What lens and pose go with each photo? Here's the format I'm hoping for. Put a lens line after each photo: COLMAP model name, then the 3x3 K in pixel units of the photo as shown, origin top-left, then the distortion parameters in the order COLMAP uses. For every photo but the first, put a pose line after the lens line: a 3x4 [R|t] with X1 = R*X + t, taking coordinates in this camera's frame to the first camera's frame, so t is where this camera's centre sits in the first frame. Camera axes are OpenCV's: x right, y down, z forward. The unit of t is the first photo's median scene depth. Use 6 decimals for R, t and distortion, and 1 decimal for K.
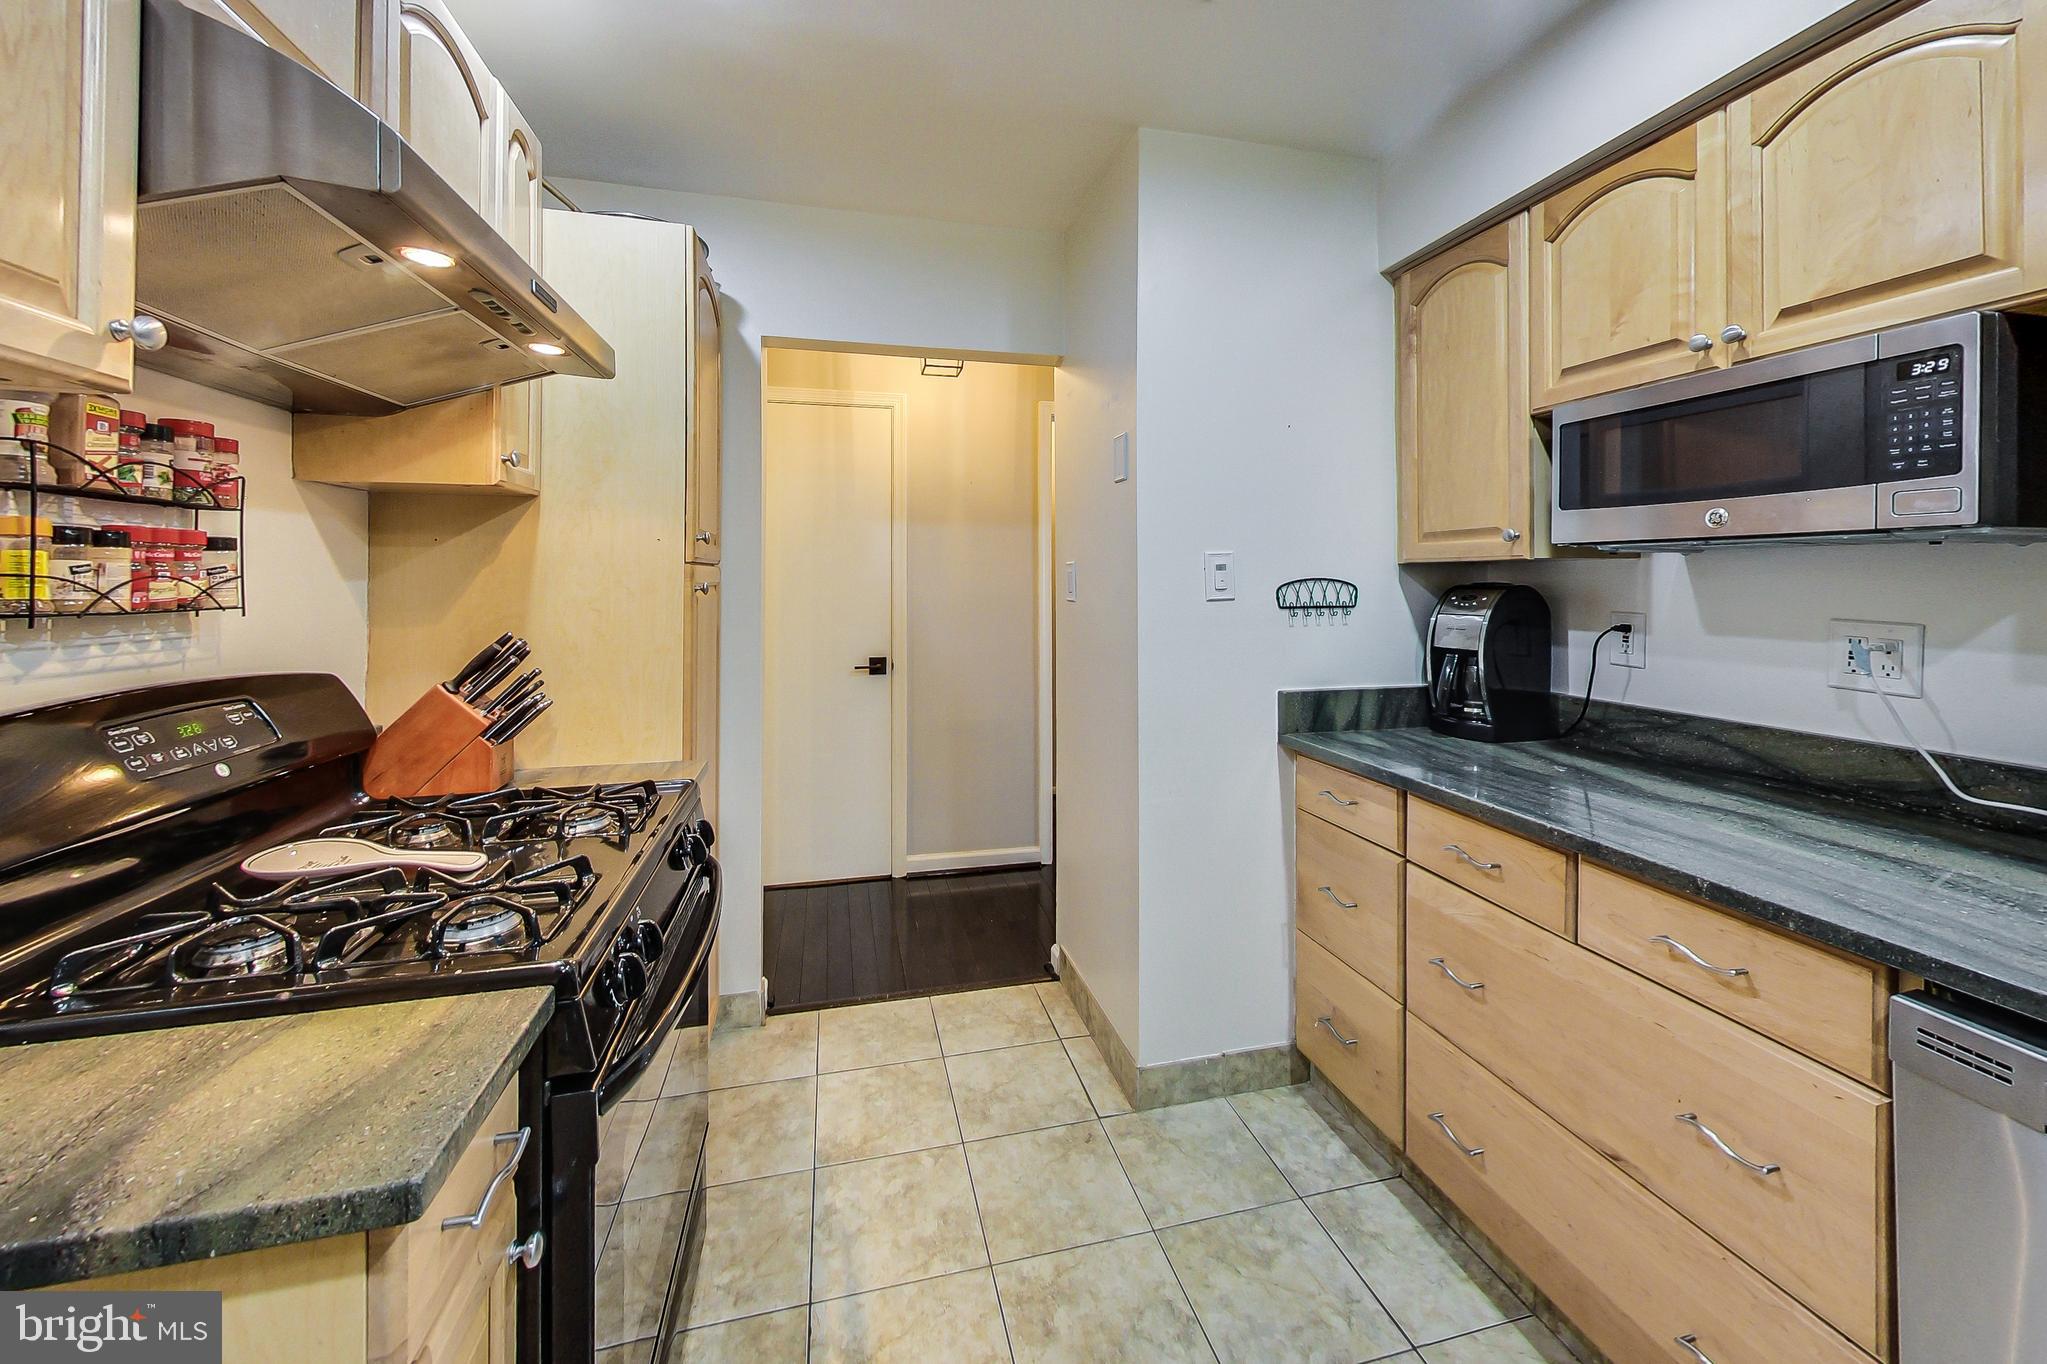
lens RADIAL K [[783.2, 0, 1018.8], [0, 783.2, 578.2], [0, 0, 1]] dist [0.001345, -0.000001]
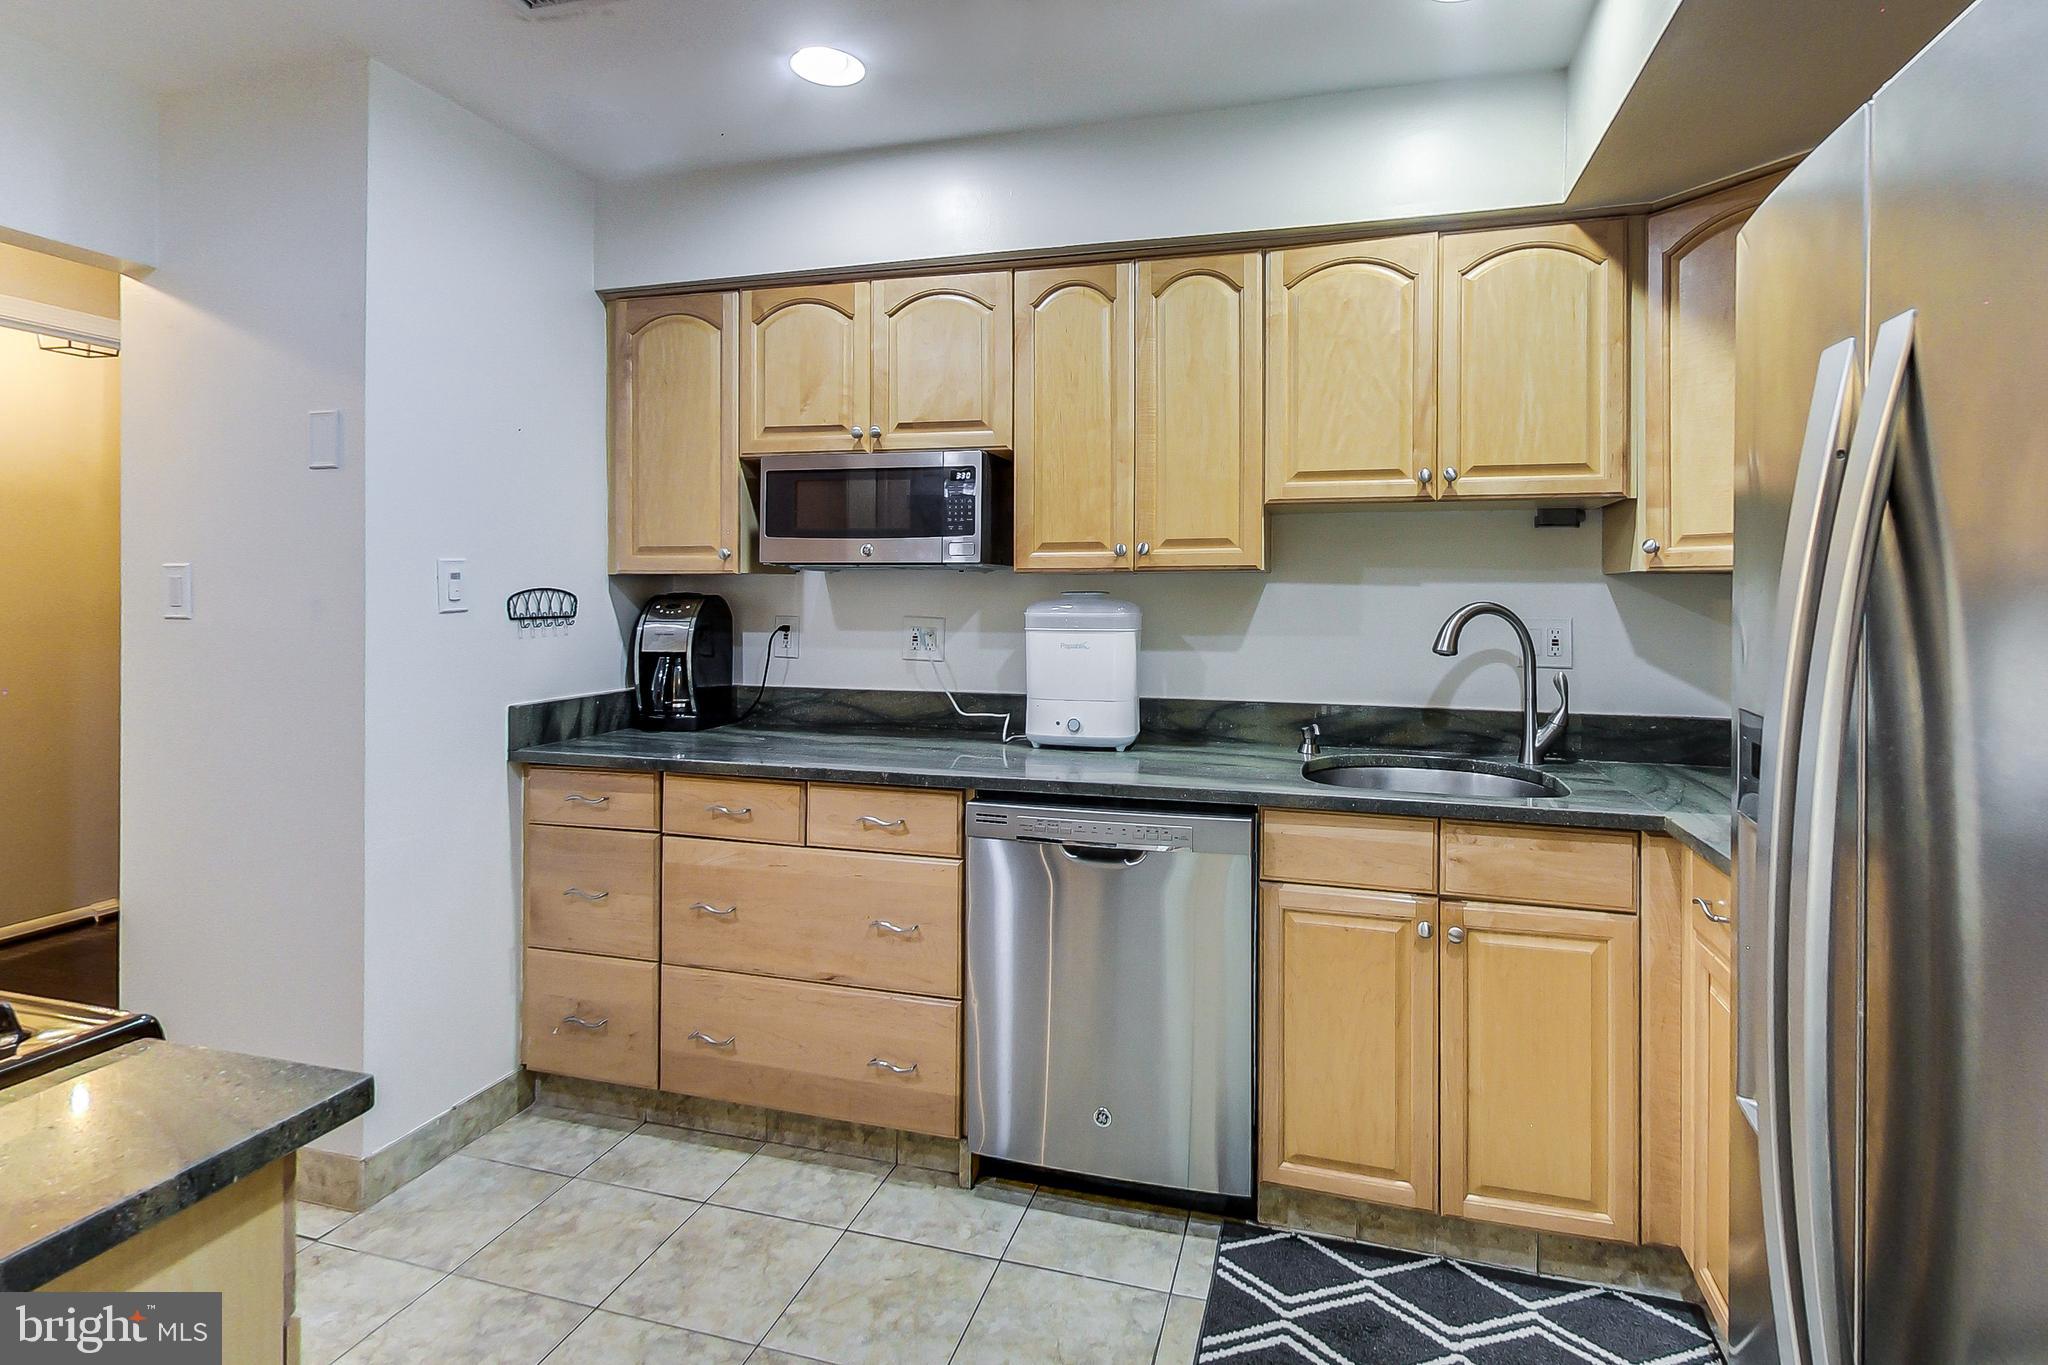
lens RADIAL K [[1009.7, 0, 1026.9], [0, 1009.7, 589.0], [0, 0, 1]] dist [0.004462, -0.000670]
pose [[0.510573, 0.006827, 0.859807, -0.495946], [-0.006473, 0.999971, -0.004096, 0.002810], [-0.859810, -0.003474, 0.510603, -0.210047]]
